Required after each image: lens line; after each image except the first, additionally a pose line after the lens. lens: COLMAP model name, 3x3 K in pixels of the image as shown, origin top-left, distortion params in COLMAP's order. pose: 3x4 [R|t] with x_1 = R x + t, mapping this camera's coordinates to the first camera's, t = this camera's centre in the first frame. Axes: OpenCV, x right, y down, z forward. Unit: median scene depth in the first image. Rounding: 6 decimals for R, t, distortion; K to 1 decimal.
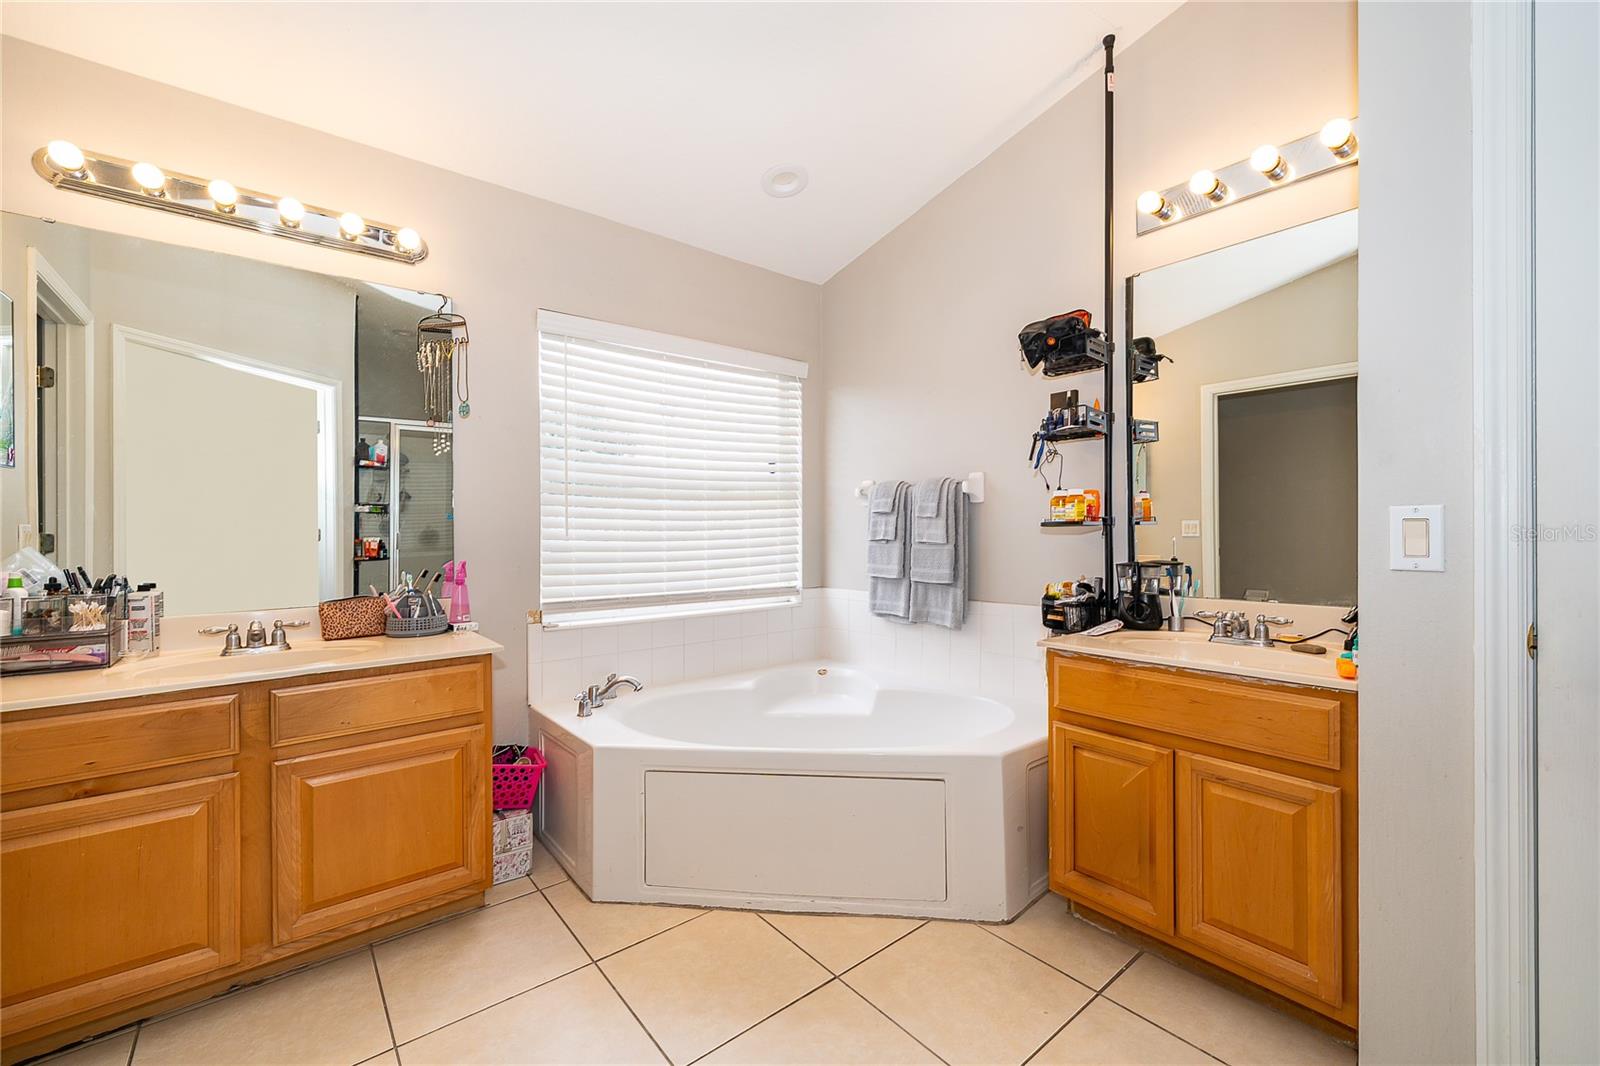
lens RADIAL K [[653.1, 0, 797.4], [0, 653.1, 526.7], [0, 0, 1]] dist [-0.002476, -0.000342]
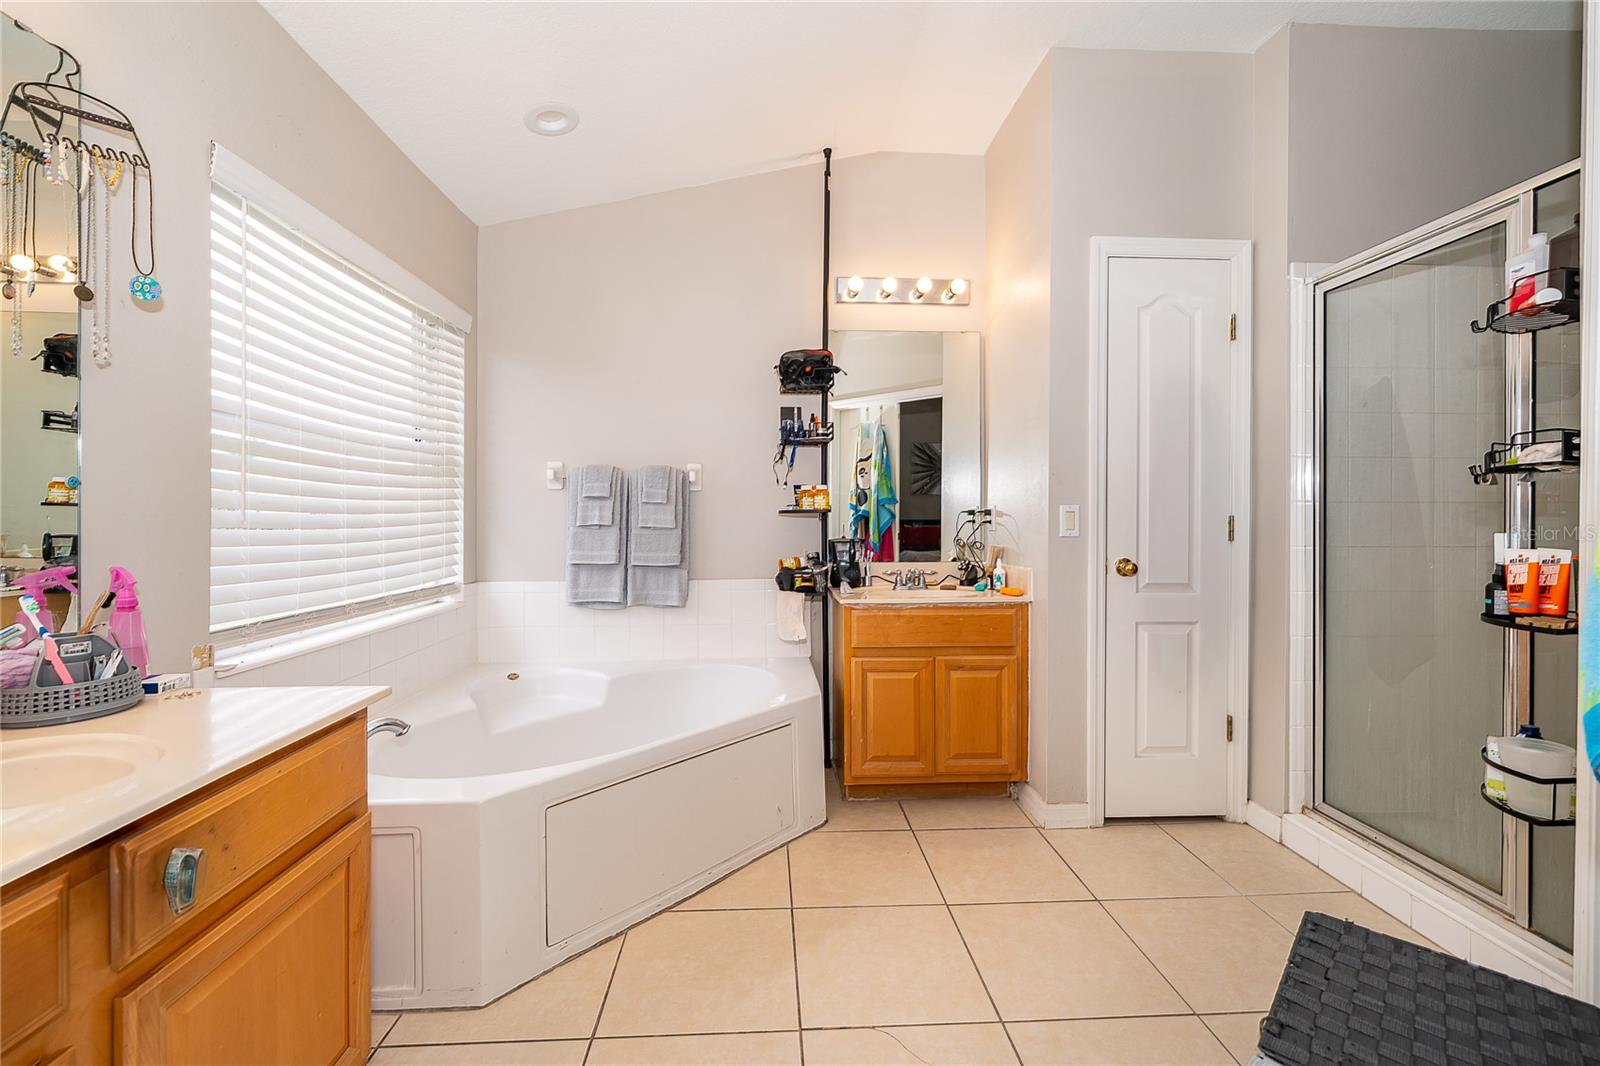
lens RADIAL K [[667.9, 0, 795.6], [0, 667.9, 517.8], [0, 0, 1]] dist [-0.000986, -0.000709]
pose [[0.586015, 0.004963, 0.810285, -0.543191], [-0.009093, 0.999959, 0.000452, 0.006412], [-0.810249, -0.007633, 0.586036, 0.197043]]
